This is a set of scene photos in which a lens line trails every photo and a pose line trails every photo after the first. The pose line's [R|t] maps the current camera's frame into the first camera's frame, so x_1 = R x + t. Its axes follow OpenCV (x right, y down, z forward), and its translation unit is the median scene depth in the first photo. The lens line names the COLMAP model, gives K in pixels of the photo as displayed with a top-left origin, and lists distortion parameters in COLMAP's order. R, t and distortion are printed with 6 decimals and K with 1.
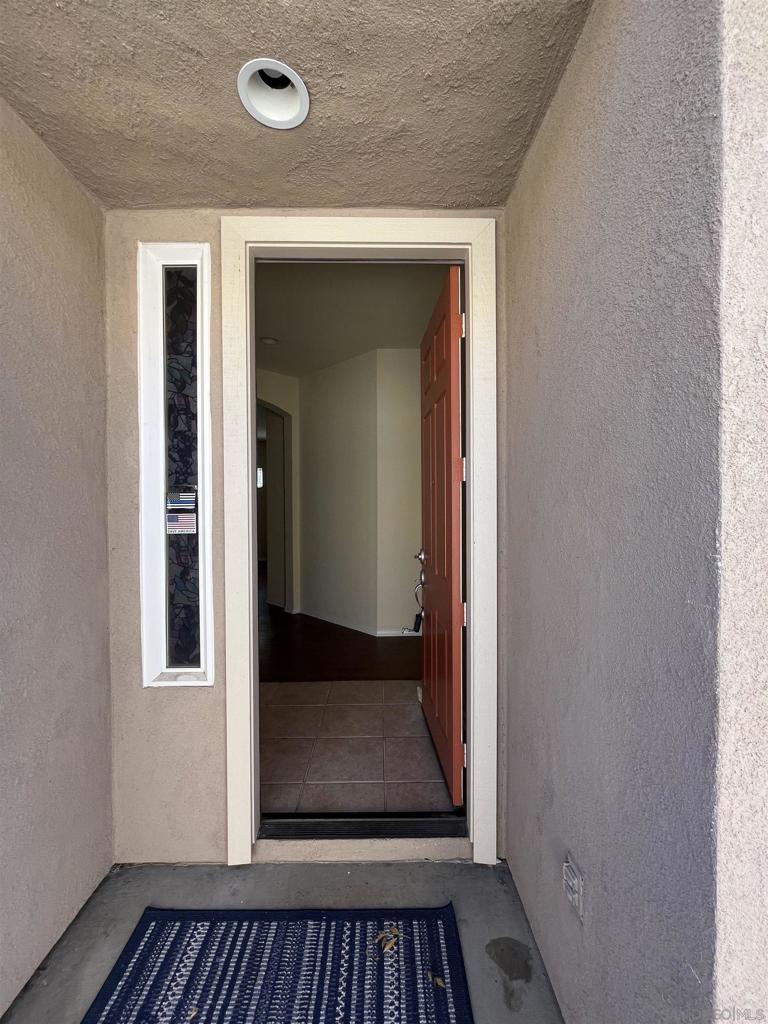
lens RADIAL K [[411.7, 0, 384.0], [0, 411.7, 512.0], [0, 0, 1]] dist [0.000292, 0.000046]
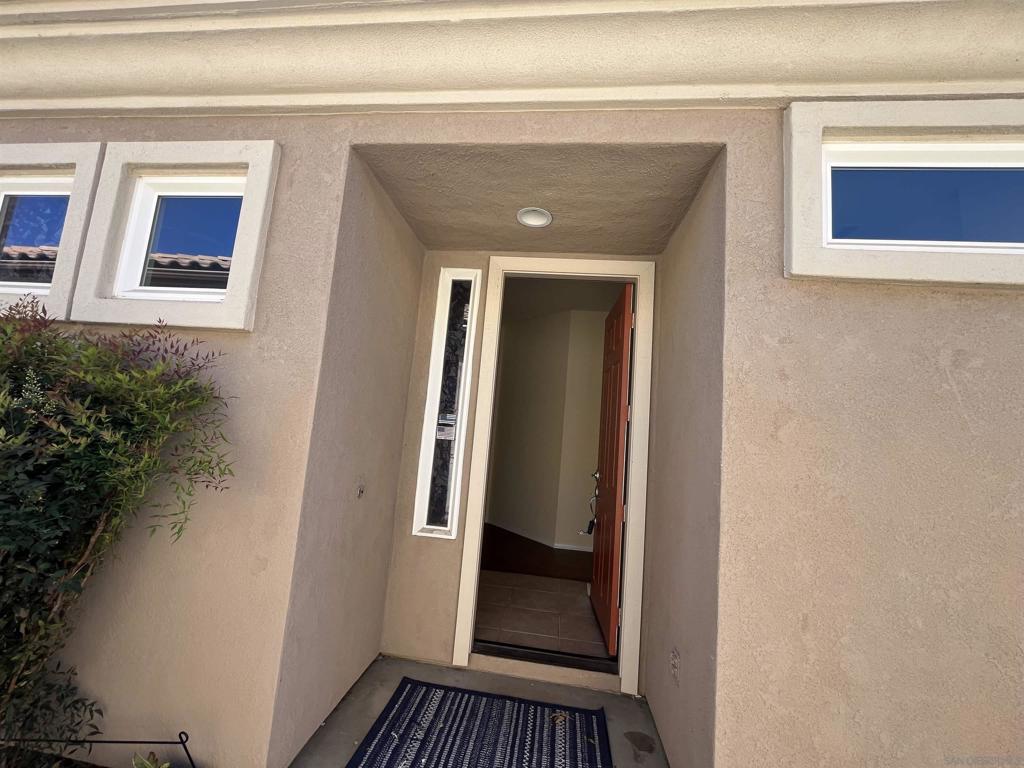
lens RADIAL K [[411.7, 0, 512.0], [0, 411.7, 384.0], [0, 0, 1]] dist [0.000292, 0.000046]
pose [[0.988907, 0.070845, -0.130550, -0.042450], [-0.088543, 0.986858, -0.135172, 0.034868], [0.119258, 0.145232, 0.982184, -0.591594]]
